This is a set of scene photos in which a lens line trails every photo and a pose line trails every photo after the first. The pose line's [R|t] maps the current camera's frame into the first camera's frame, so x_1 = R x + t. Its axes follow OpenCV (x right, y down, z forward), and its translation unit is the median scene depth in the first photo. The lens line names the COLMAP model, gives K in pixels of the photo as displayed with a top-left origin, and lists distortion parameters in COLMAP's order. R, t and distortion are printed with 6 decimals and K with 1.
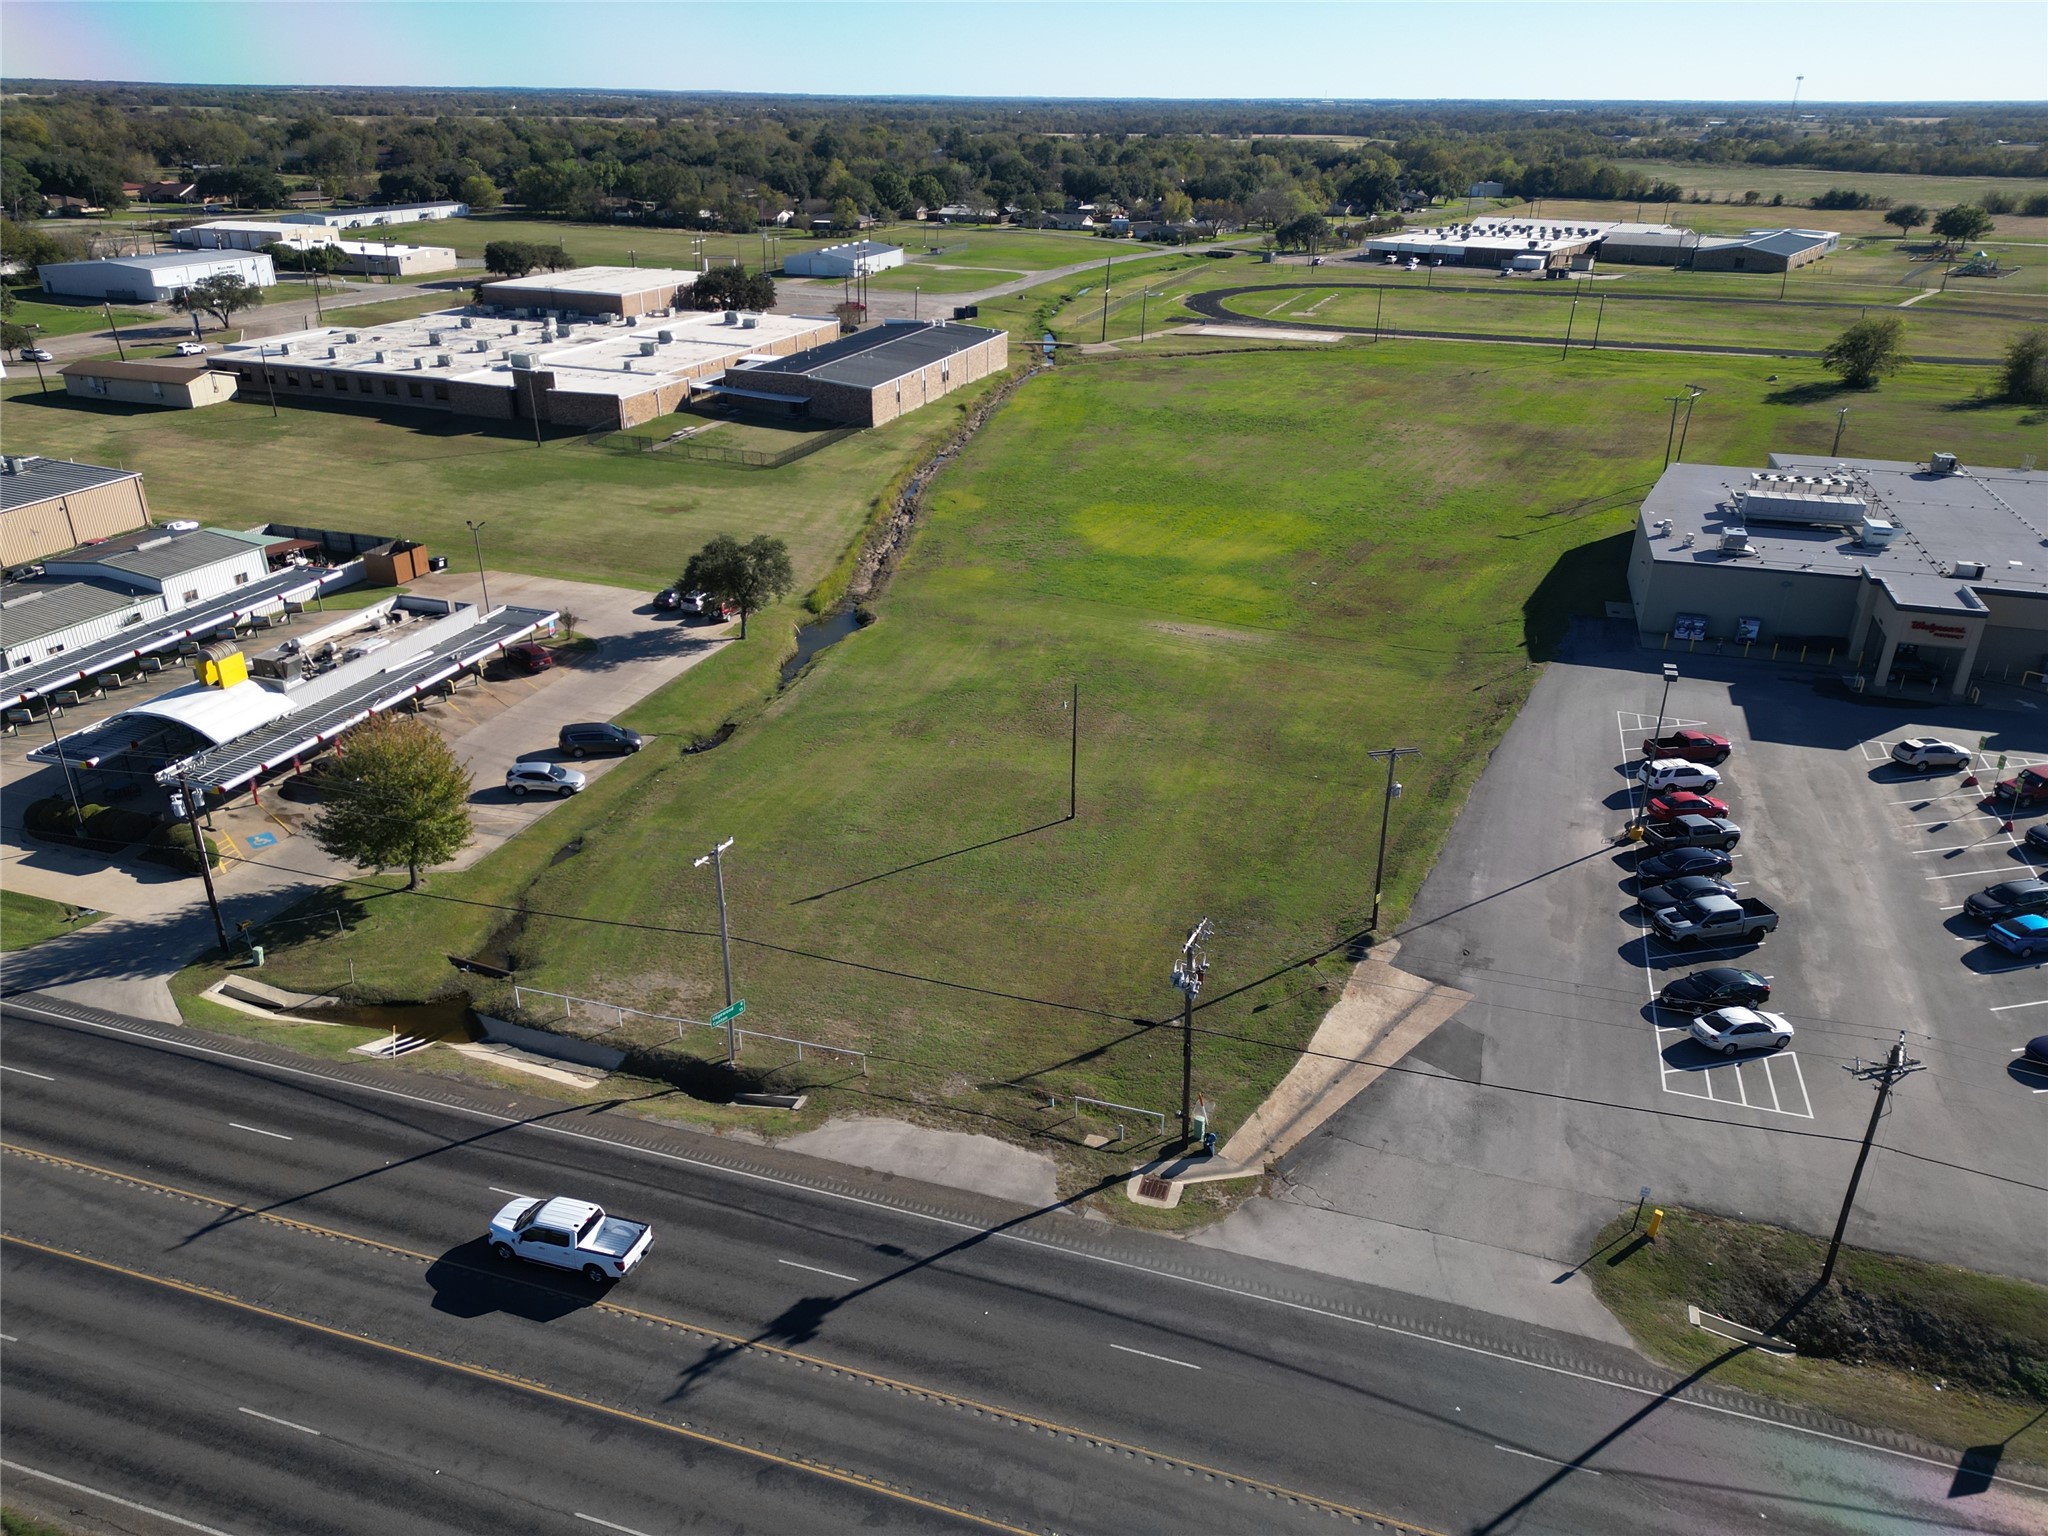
lens RADIAL K [[1426.7, 0, 1019.0], [0, 1426.7, 767.2], [0, 0, 1]] dist [0.081073, -0.074877]
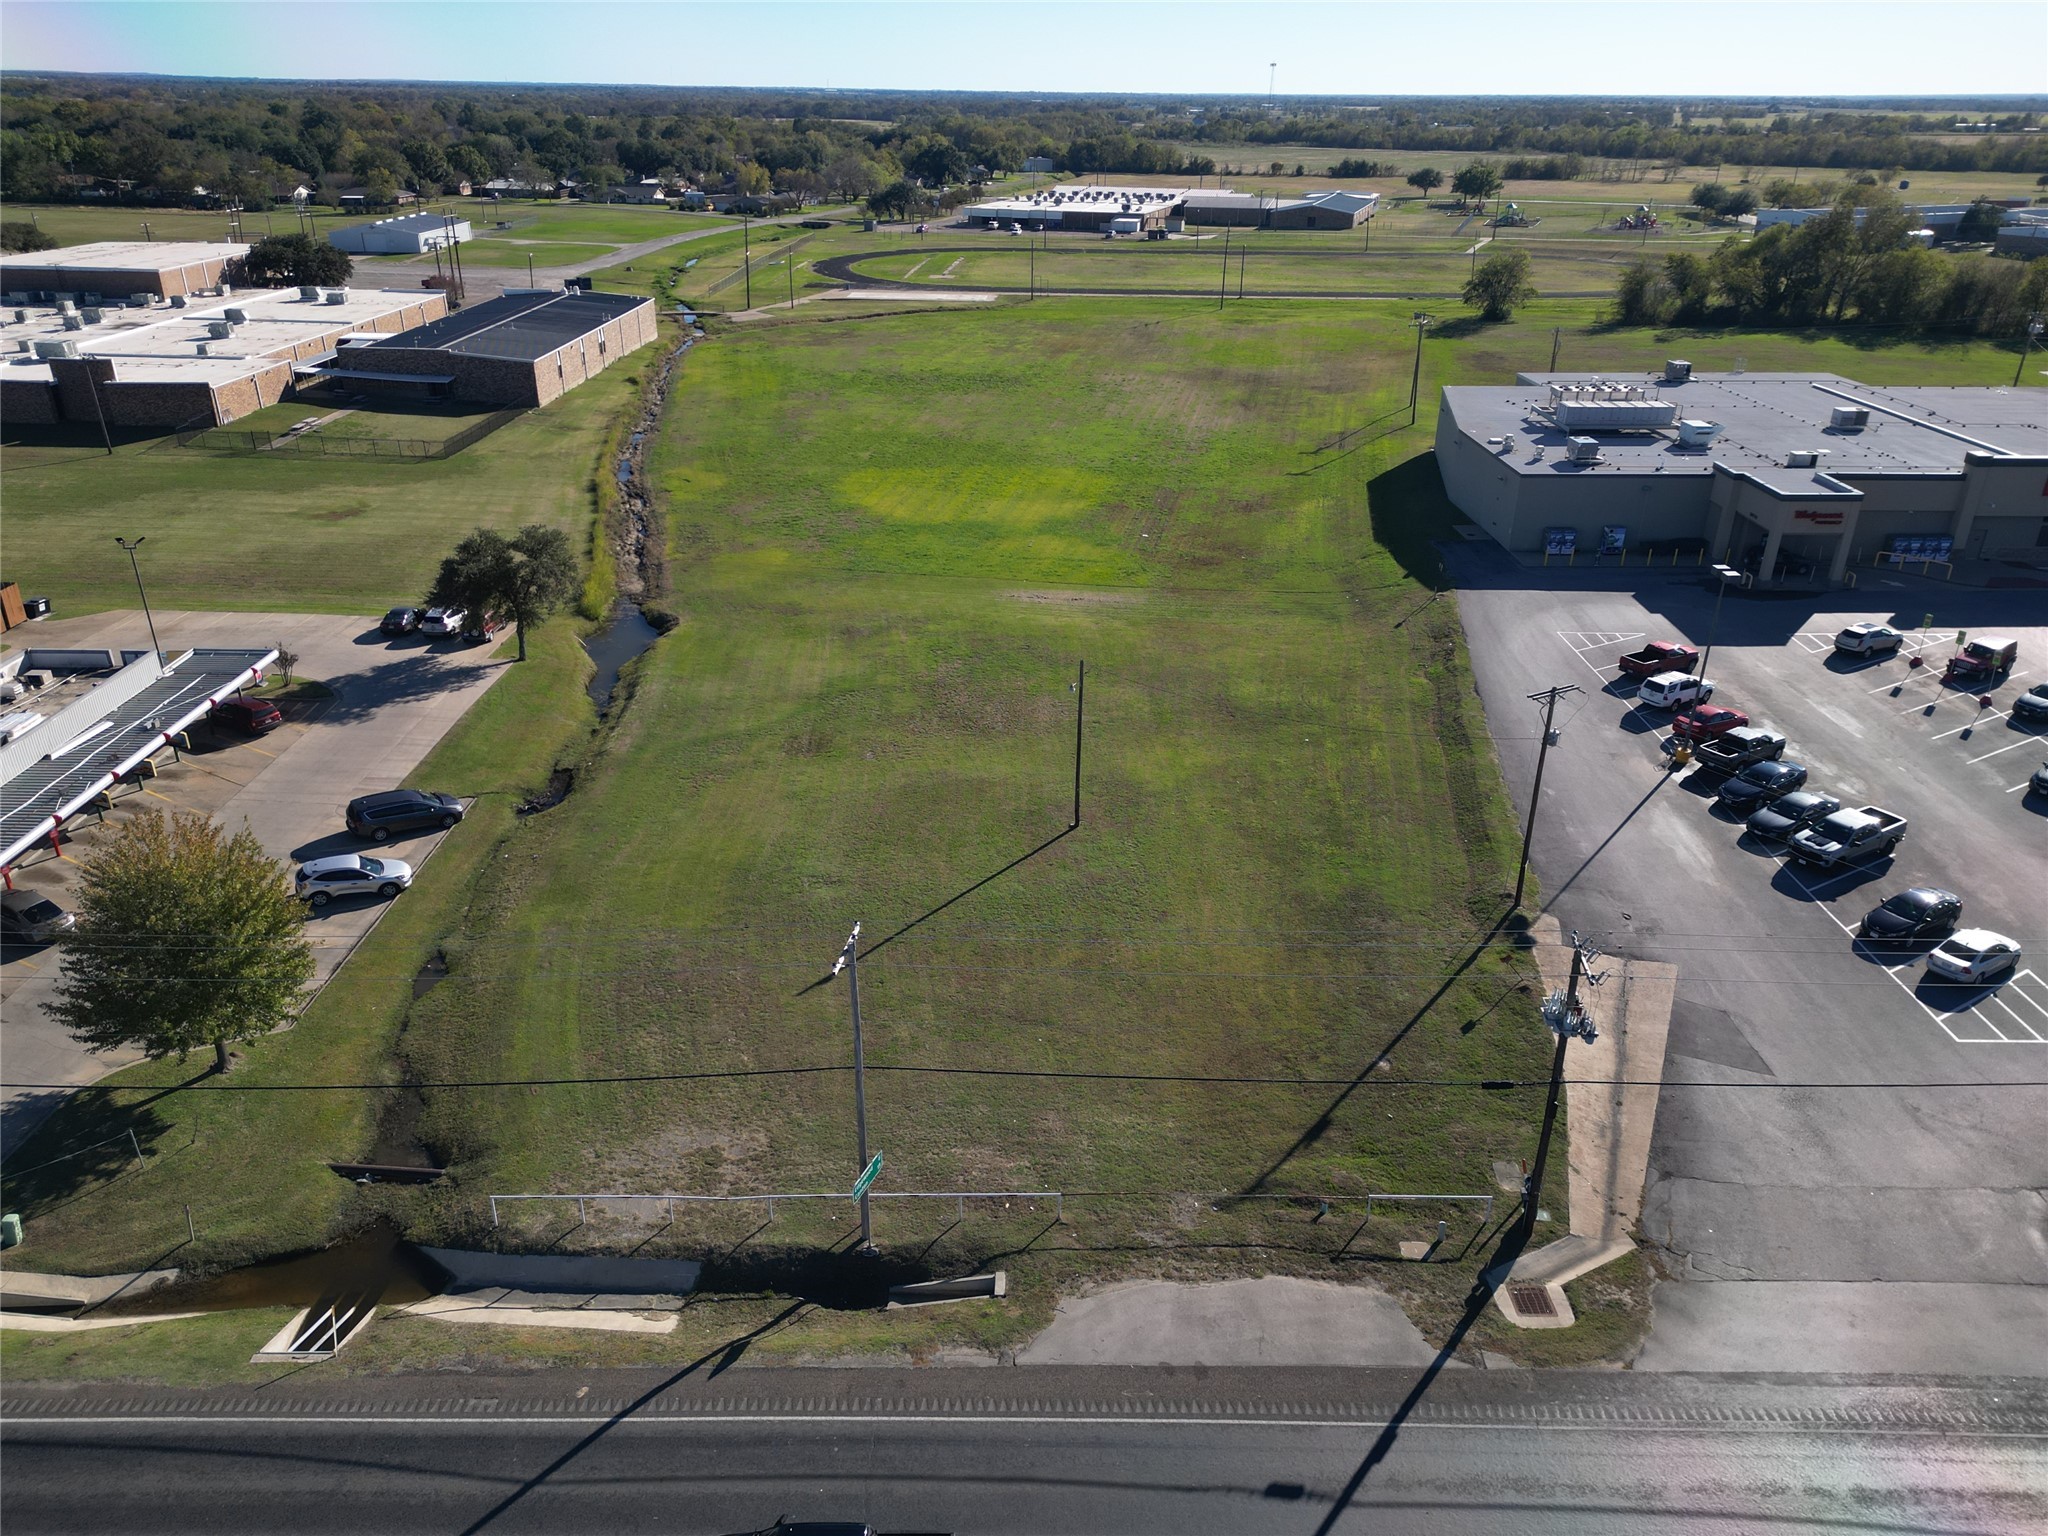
lens RADIAL K [[1431.4, 0, 1018.3], [0, 1431.4, 761.6], [0, 0, 1]] dist [0.080114, -0.075271]
pose [[0.952034, -0.128734, 0.277594, -0.164809], [0.128286, 0.991538, 0.019855, -0.016372], [-0.277801, 0.016709, 0.960493, 0.171773]]
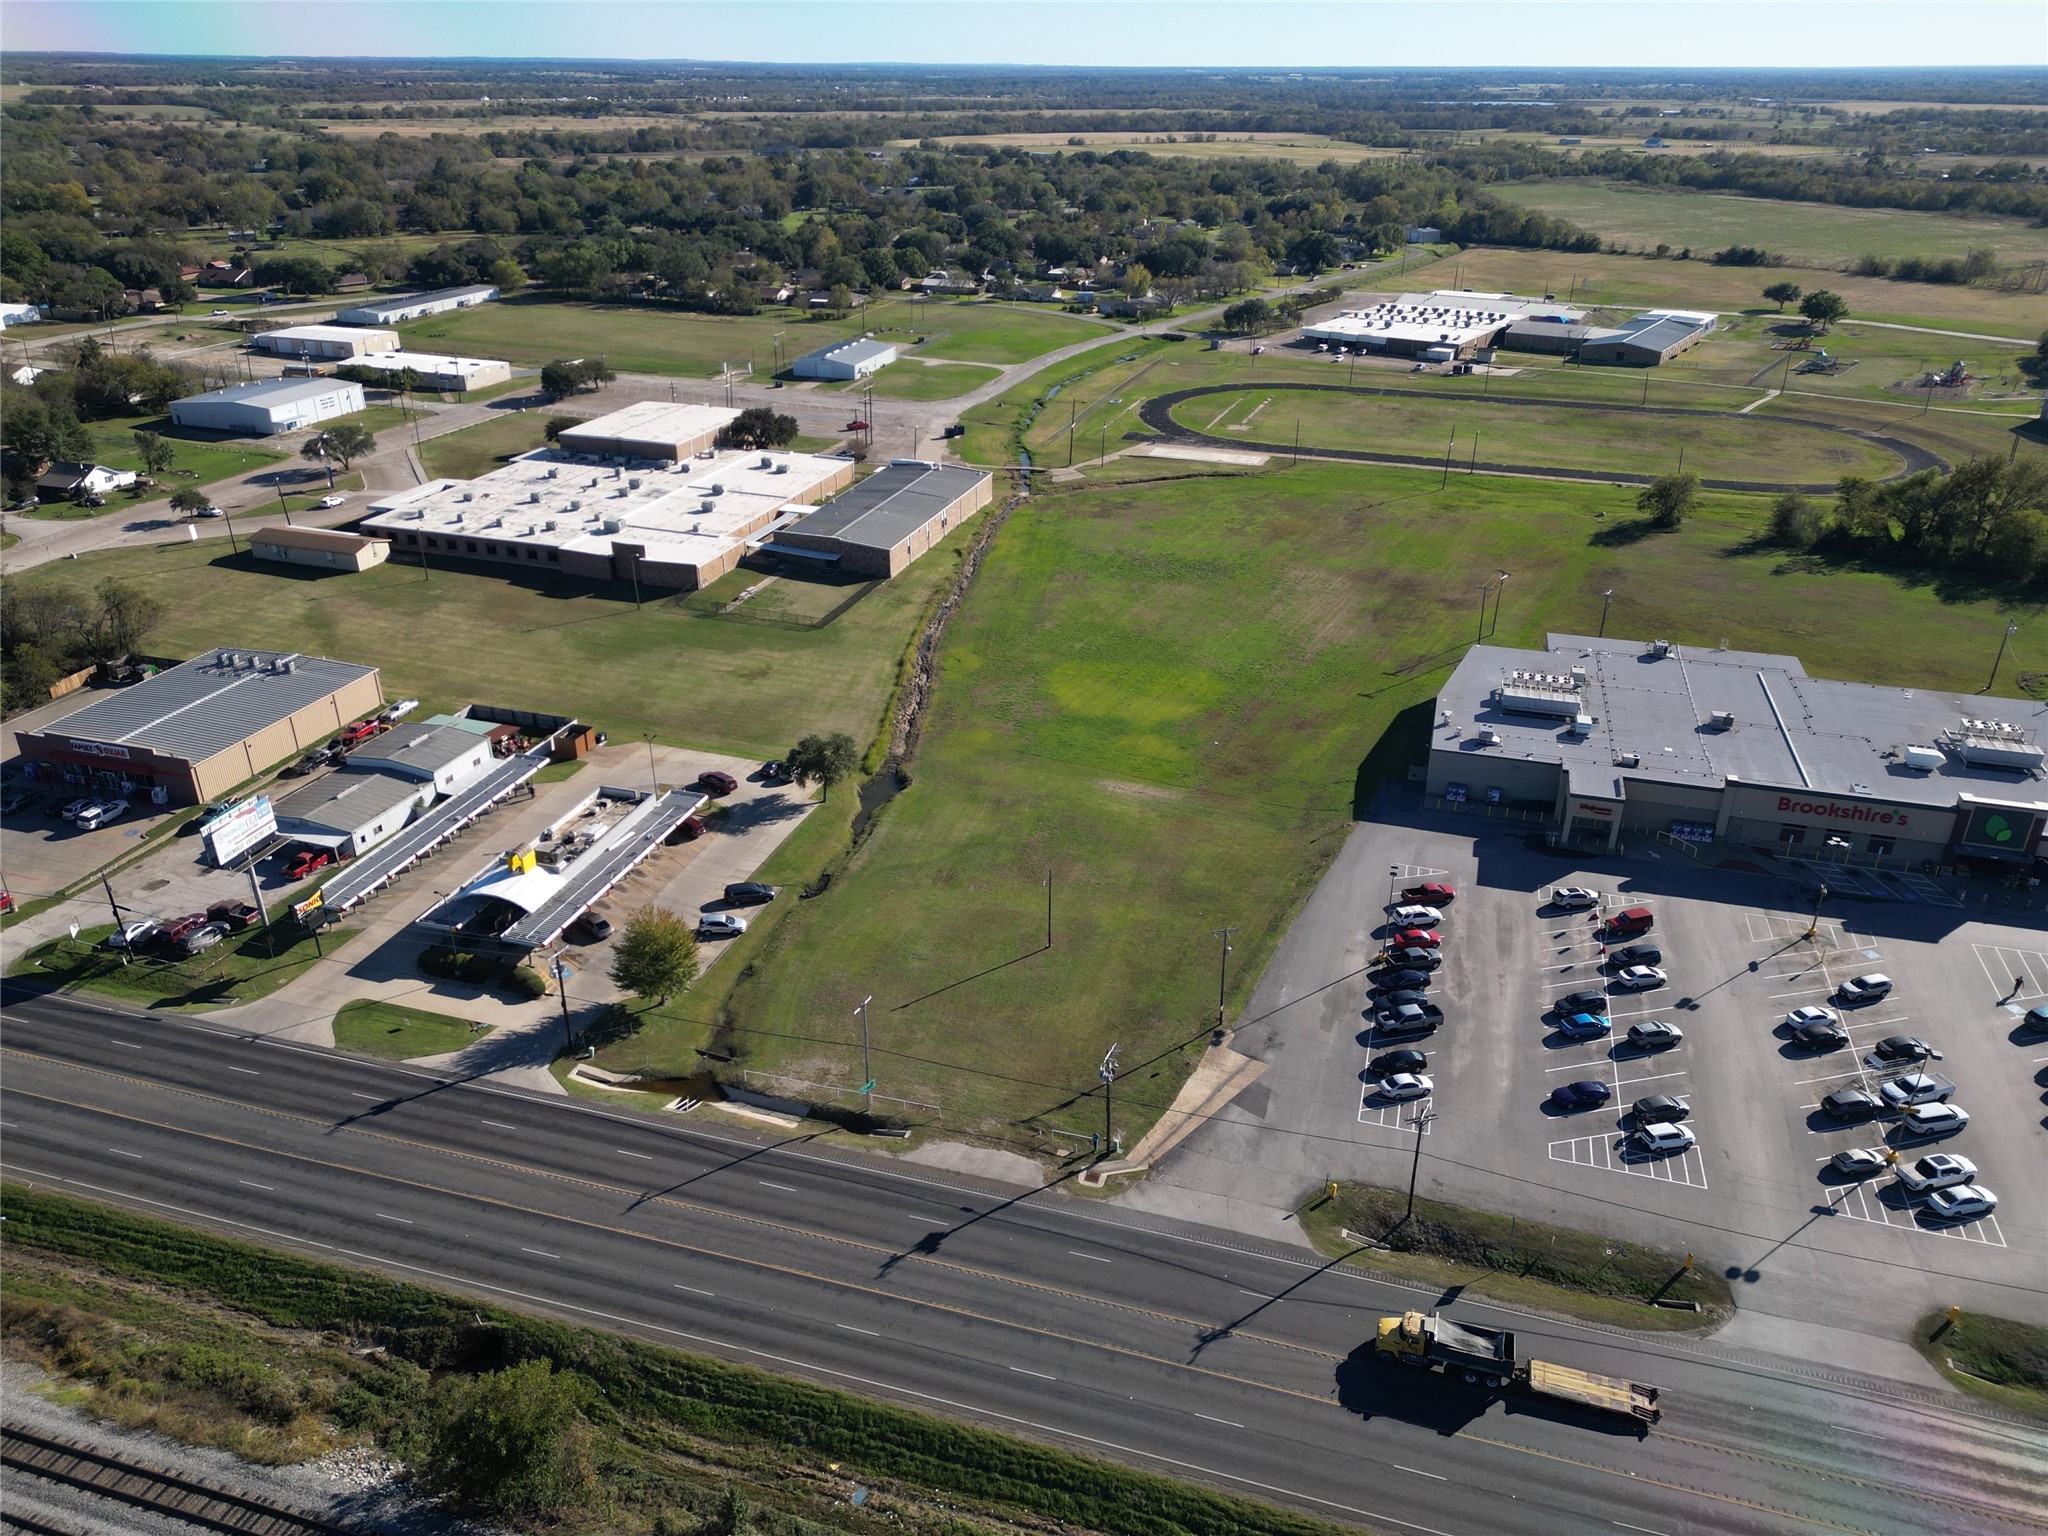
lens RADIAL K [[1426.7, 0, 1019.0], [0, 1426.7, 767.2], [0, 0, 1]] dist [0.081073, -0.074877]
pose [[0.999797, -0.011829, 0.016282, -0.016191], [0.011506, 0.999738, 0.019798, -0.155674], [-0.016512, -0.019607, 0.999671, -0.481665]]
